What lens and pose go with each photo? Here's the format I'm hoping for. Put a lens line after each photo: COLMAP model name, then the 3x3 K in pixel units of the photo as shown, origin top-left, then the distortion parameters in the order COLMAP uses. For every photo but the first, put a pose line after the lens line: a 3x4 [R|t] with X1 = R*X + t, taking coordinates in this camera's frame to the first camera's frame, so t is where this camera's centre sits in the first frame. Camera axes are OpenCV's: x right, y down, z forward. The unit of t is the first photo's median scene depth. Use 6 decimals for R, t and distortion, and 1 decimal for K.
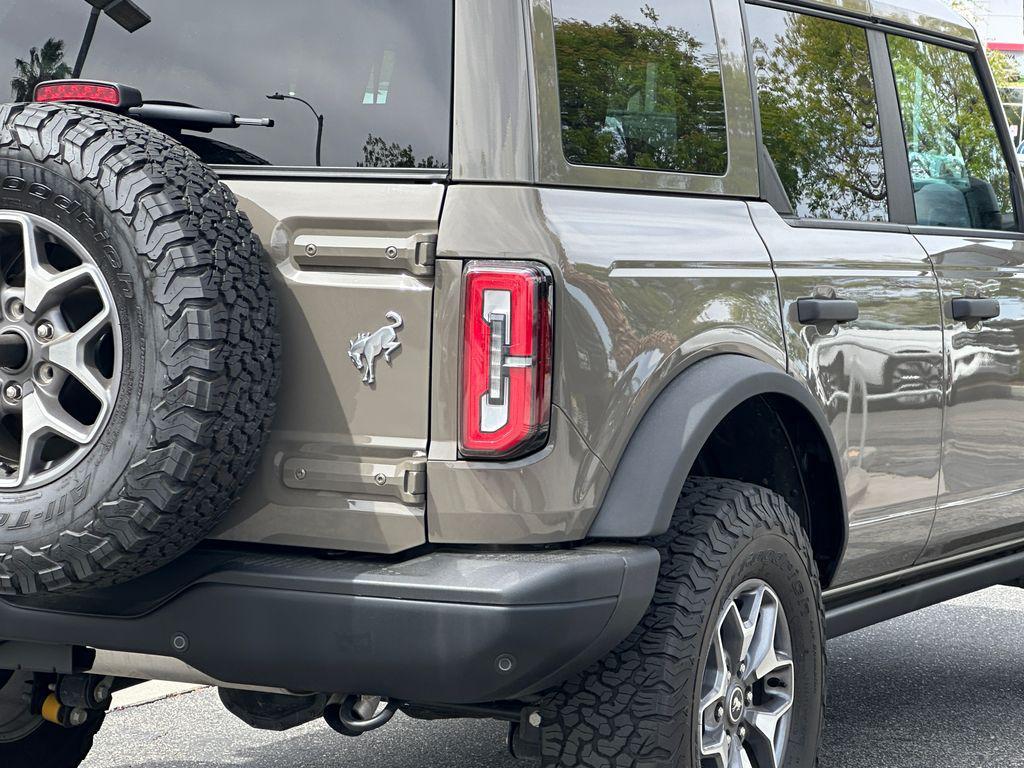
lens RADIAL K [[3009.7, 0, 512.0], [0, 3009.7, 384.0], [0, 0, 1]] dist [-0.513384, 14.332648]
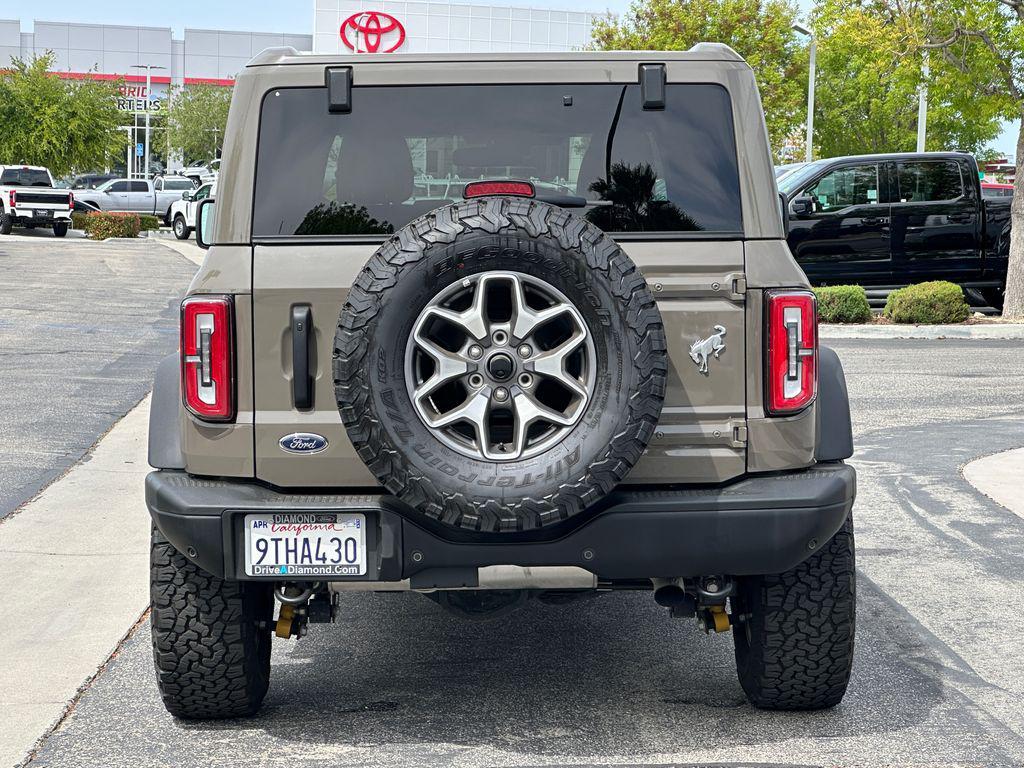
lens RADIAL K [[2595.8, 0, 512.0], [0, 2595.8, 384.0], [0, 0, 1]] dist [-0.391489, 9.692206]
pose [[0.885501, -0.067251, 0.459744, -0.746603], [0.062753, 0.997714, 0.025078, -0.033939], [-0.460380, 0.006644, 0.887697, -0.130331]]
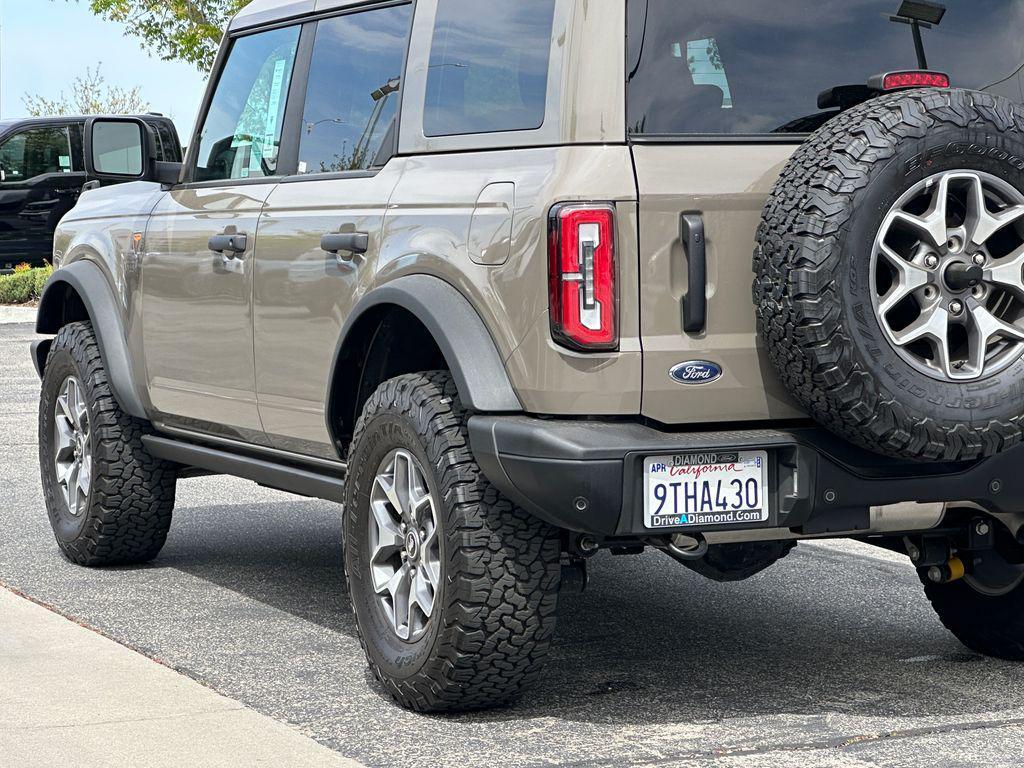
lens RADIAL K [[3009.7, 0, 512.0], [0, 3009.7, 384.0], [0, 0, 1]] dist [-0.513384, 14.332648]
pose [[0.626217, -0.085940, 0.774898, -1.319770], [0.077698, 0.995837, 0.047654, -0.041917], [-0.775768, 0.030366, 0.630287, 0.319717]]
